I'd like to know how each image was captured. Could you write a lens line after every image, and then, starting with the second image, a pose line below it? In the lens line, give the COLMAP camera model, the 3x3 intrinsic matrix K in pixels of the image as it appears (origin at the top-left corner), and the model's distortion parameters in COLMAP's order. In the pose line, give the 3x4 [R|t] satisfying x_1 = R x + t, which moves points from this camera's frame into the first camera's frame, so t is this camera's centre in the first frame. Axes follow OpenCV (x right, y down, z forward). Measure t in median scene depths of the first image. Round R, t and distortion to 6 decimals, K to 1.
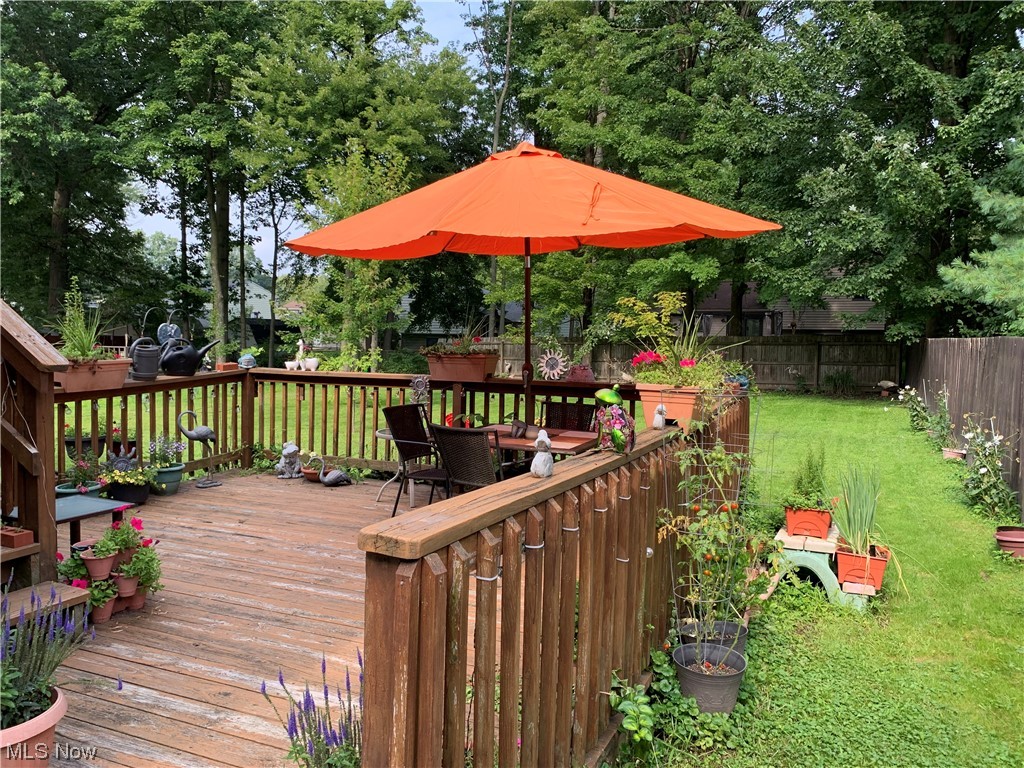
lens RADIAL K [[783.3, 0, 509.6], [0, 783.3, 384.7], [0, 0, 1]] dist [0.037420, -0.054970]
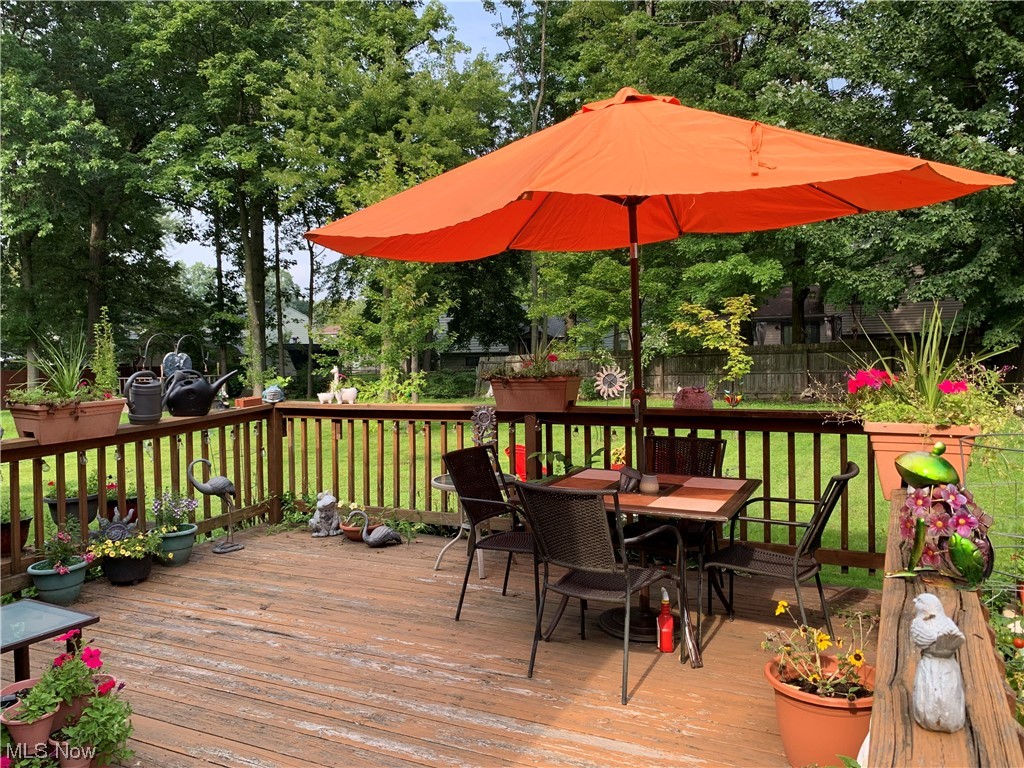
lens RADIAL K [[783.3, 0, 508.0], [0, 783.3, 383.7], [0, 0, 1]] dist [0.037420, -0.054970]
pose [[0.998183, -0.034257, -0.049570, -0.013271], [0.033135, 0.999179, -0.023291, -0.004073], [0.050327, 0.021606, 0.998499, 0.055429]]
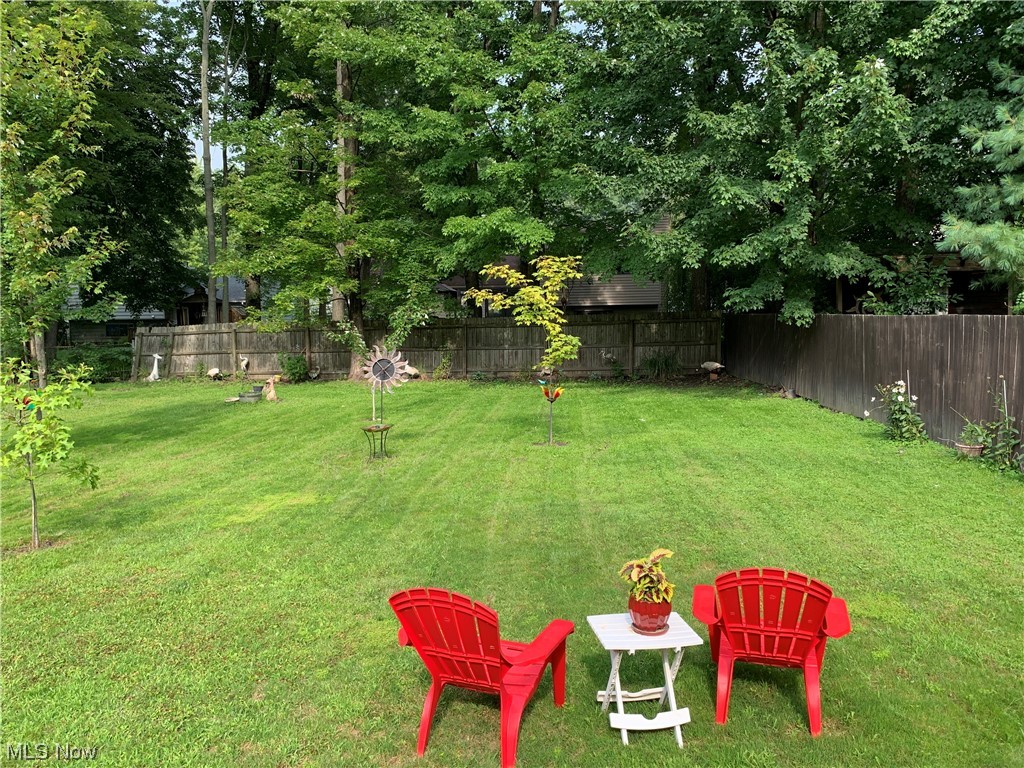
lens RADIAL K [[783.3, 0, 518.6], [0, 783.3, 381.9], [0, 0, 1]] dist [0.037420, -0.054970]
pose [[0.923972, -0.056759, 0.378226, -0.058997], [0.047218, 0.998290, 0.034463, -0.023250], [-0.379535, -0.013984, 0.925072, 0.256593]]
